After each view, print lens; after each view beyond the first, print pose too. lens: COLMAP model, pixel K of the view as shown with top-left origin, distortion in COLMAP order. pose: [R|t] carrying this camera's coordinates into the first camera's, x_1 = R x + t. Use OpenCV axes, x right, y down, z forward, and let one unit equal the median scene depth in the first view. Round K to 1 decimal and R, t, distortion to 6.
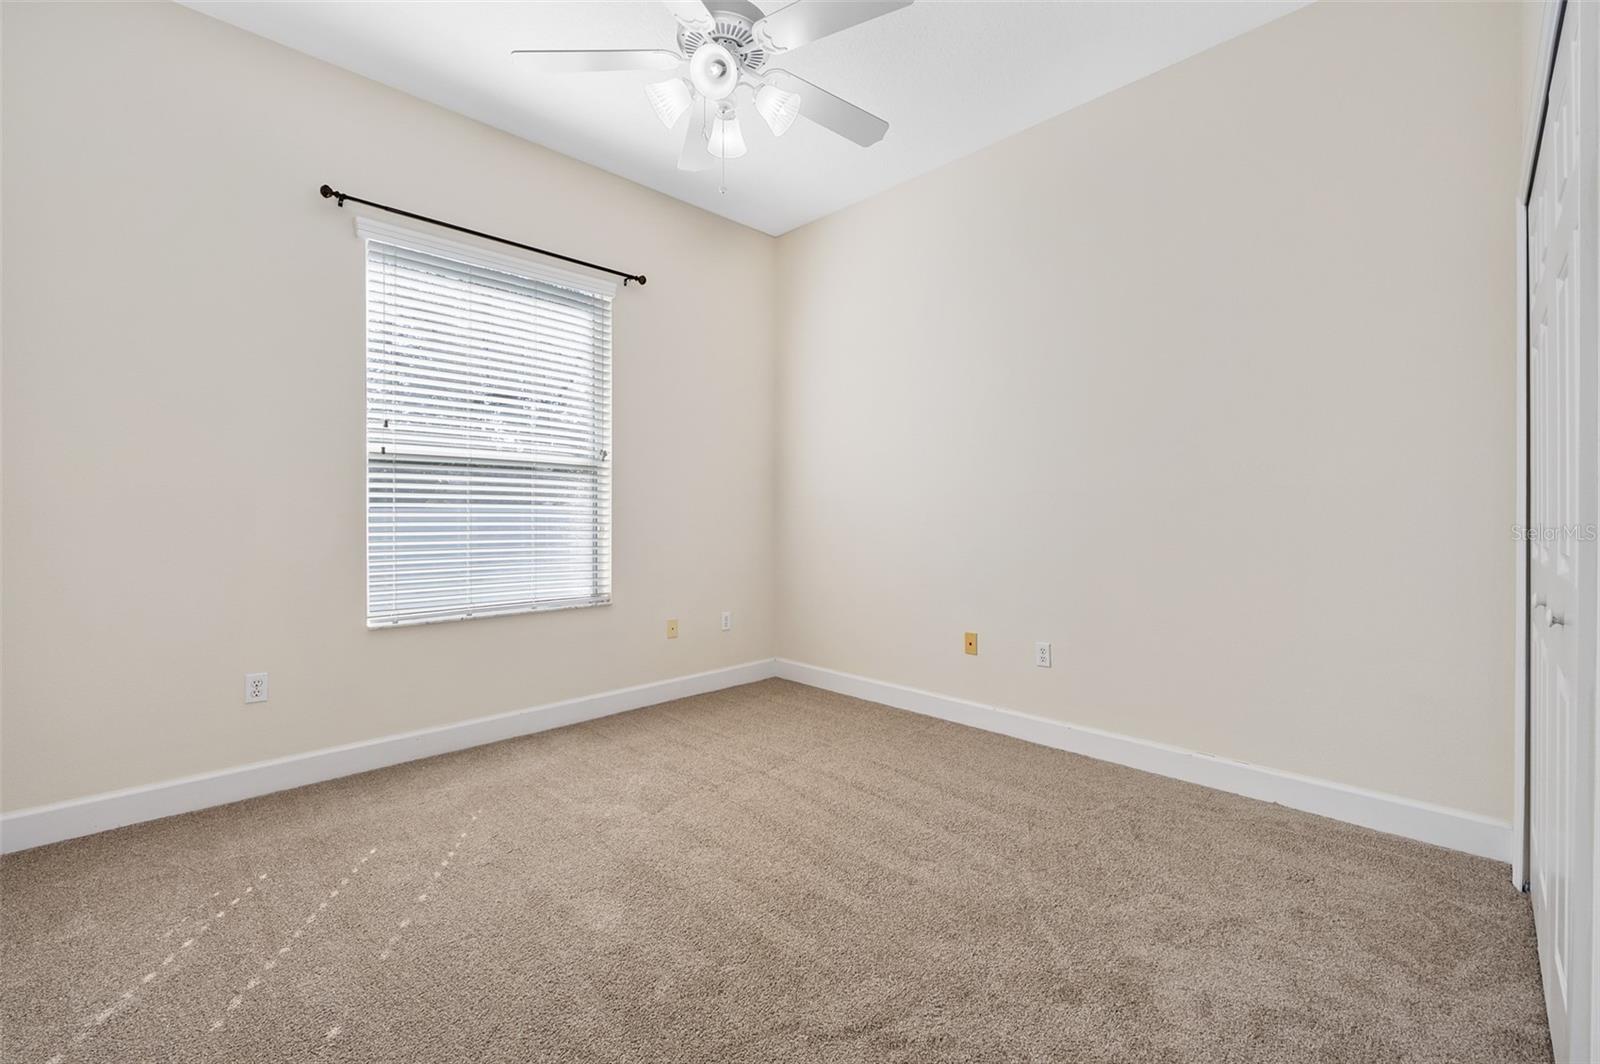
lens RADIAL K [[659.2, 0, 796.4], [0, 659.2, 522.5], [0, 0, 1]] dist [-0.010858, -0.000051]
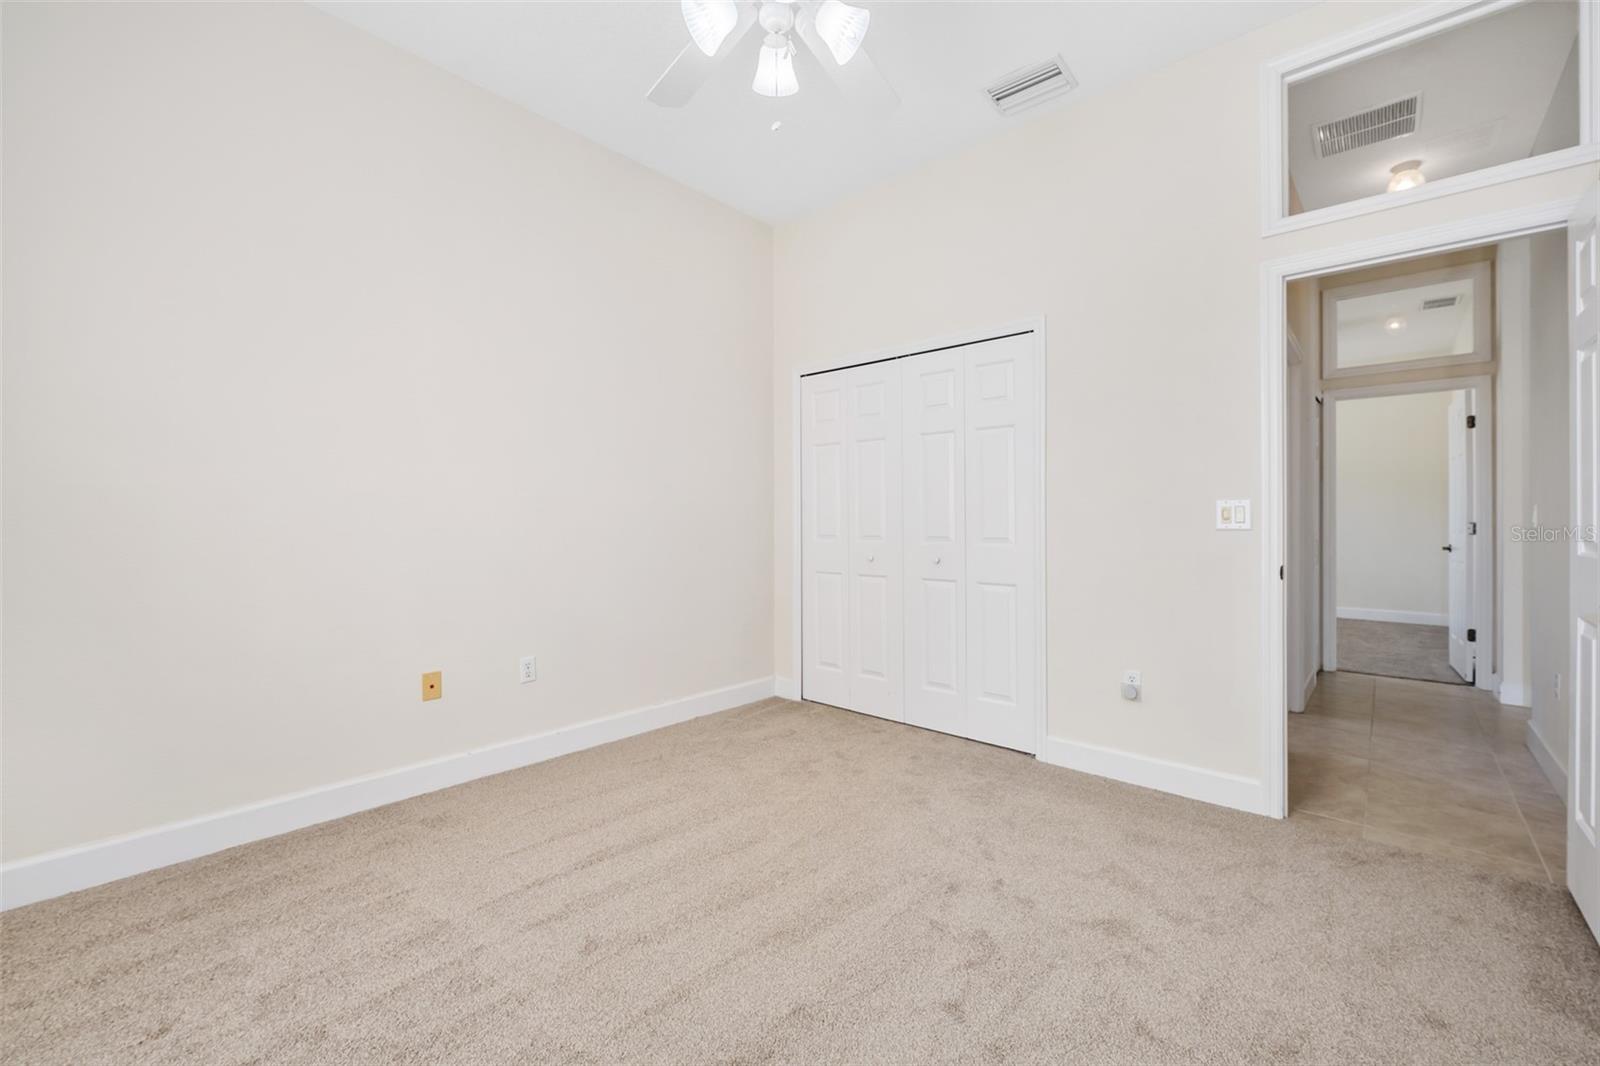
lens RADIAL K [[659.2, 0, 796.4], [0, 659.2, 523.5], [0, 0, 1]] dist [-0.010858, -0.000051]
pose [[-0.081388, 0.005157, 0.996669, -0.708558], [0.009690, 0.999943, -0.004382, -0.003342], [-0.996635, 0.009301, -0.081433, 0.805342]]
